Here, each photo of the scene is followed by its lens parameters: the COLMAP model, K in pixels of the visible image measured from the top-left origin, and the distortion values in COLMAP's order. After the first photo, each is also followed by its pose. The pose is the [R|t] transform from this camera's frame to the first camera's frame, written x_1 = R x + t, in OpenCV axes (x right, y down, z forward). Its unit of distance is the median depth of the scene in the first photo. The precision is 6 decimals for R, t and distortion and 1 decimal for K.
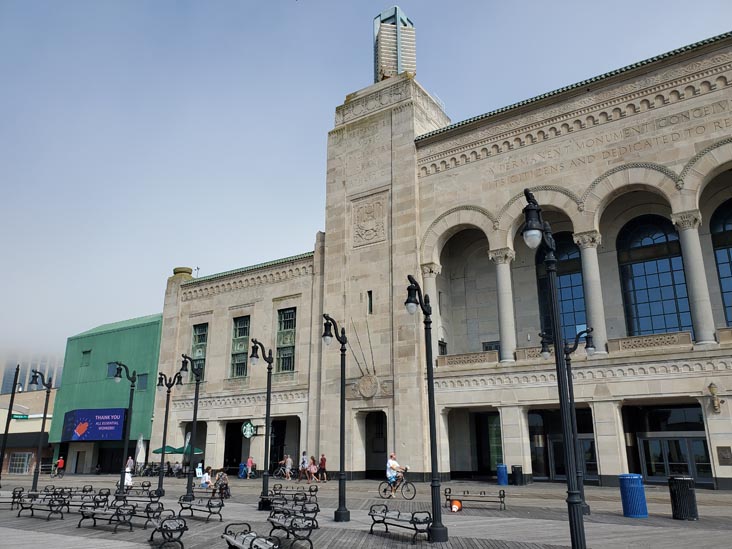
lens RADIAL K [[590.1, 0, 369.2], [0, 590.1, 281.9], [0, 0, 1]] dist [0.059215, -0.052871]
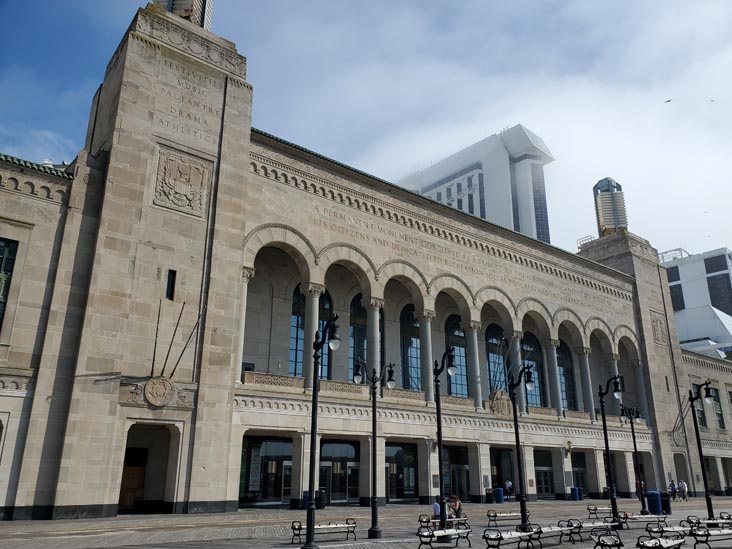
lens RADIAL K [[652.5, 0, 369.2], [0, 652.5, 234.5], [0, 0, 1]] dist [0.043414, -0.048697]
pose [[0.231555, 0.344657, 0.909722, -0.755918], [-0.269687, 0.921228, -0.280371, 0.147197], [-0.934693, -0.180419, 0.306264, 0.493466]]
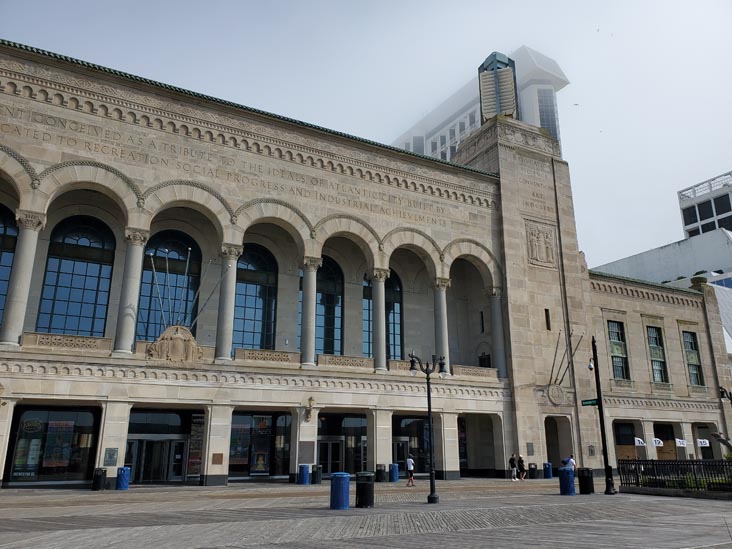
lens RADIAL K [[590.1, 0, 358.2], [0, 590.1, 277.3], [0, 0, 1]] dist [0.059215, -0.052871]
pose [[0.464004, 0.257038, 0.847722, -0.534862], [-0.247487, 0.956485, -0.154553, 0.103906], [-0.850559, -0.138086, 0.507426, 0.346753]]
